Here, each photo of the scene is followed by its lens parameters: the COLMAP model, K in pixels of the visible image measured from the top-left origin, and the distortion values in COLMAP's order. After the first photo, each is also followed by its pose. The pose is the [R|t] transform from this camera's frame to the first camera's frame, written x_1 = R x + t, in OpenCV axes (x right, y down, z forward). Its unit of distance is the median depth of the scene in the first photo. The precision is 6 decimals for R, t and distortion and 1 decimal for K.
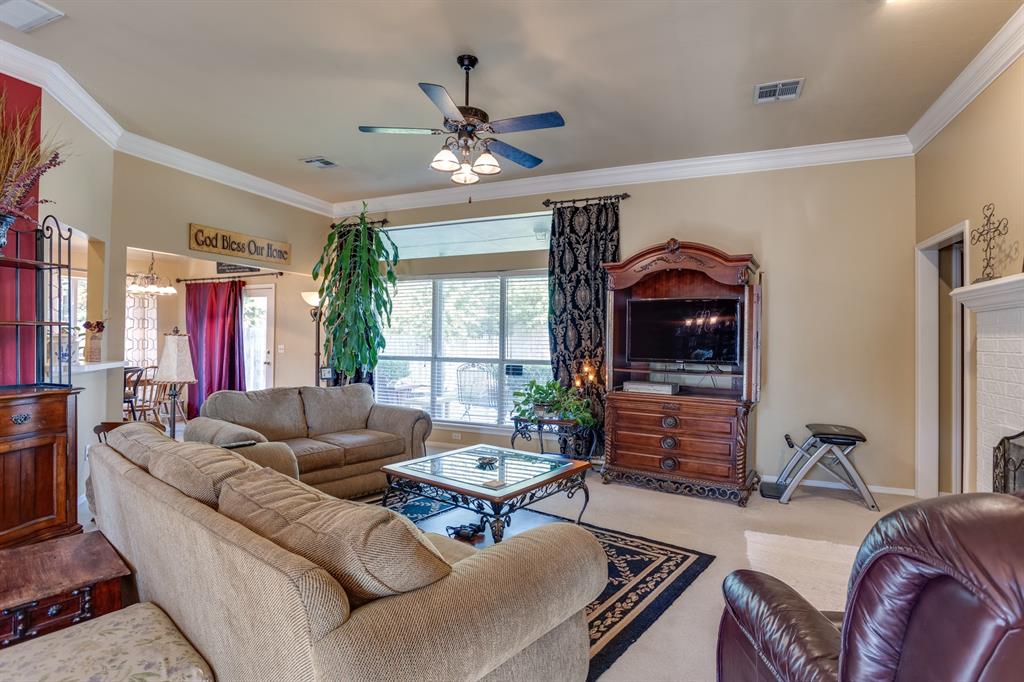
lens RADIAL K [[507.7, 0, 511.7], [0, 507.7, 335.1], [0, 0, 1]] dist [-0.031947, 0.000737]
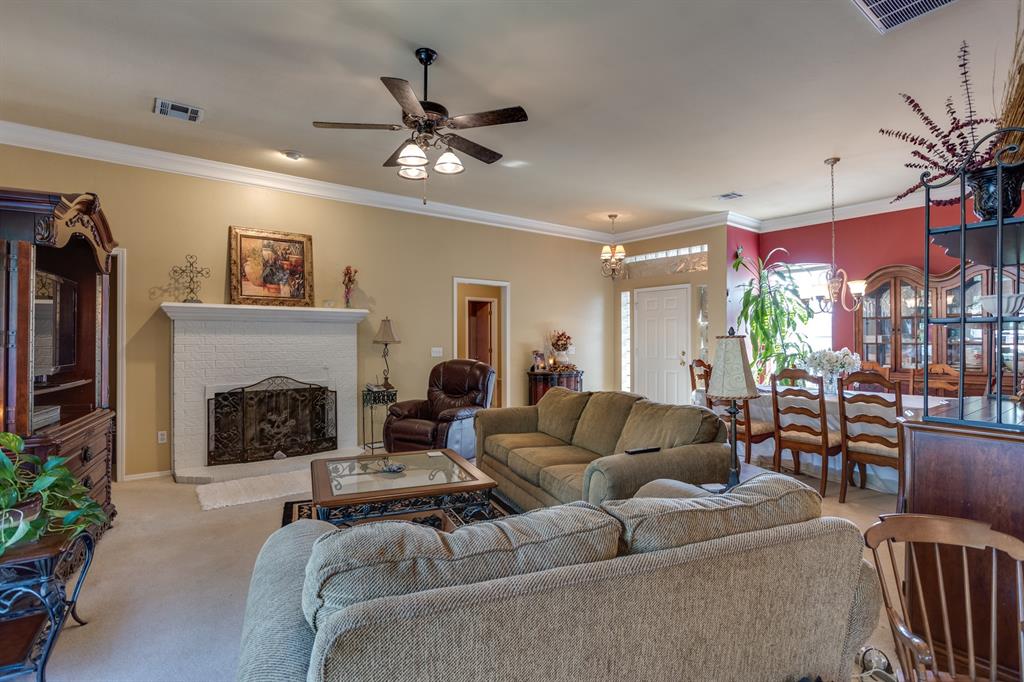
lens RADIAL K [[502.6, 0, 518.3], [0, 502.6, 336.6], [0, 0, 1]] dist [-0.047537, 0.025450]
pose [[-0.882839, -0.006107, 0.469637, -0.419640], [-0.012383, 0.999871, -0.010276, 0.006460], [-0.469513, -0.014888, -0.882800, 1.056539]]
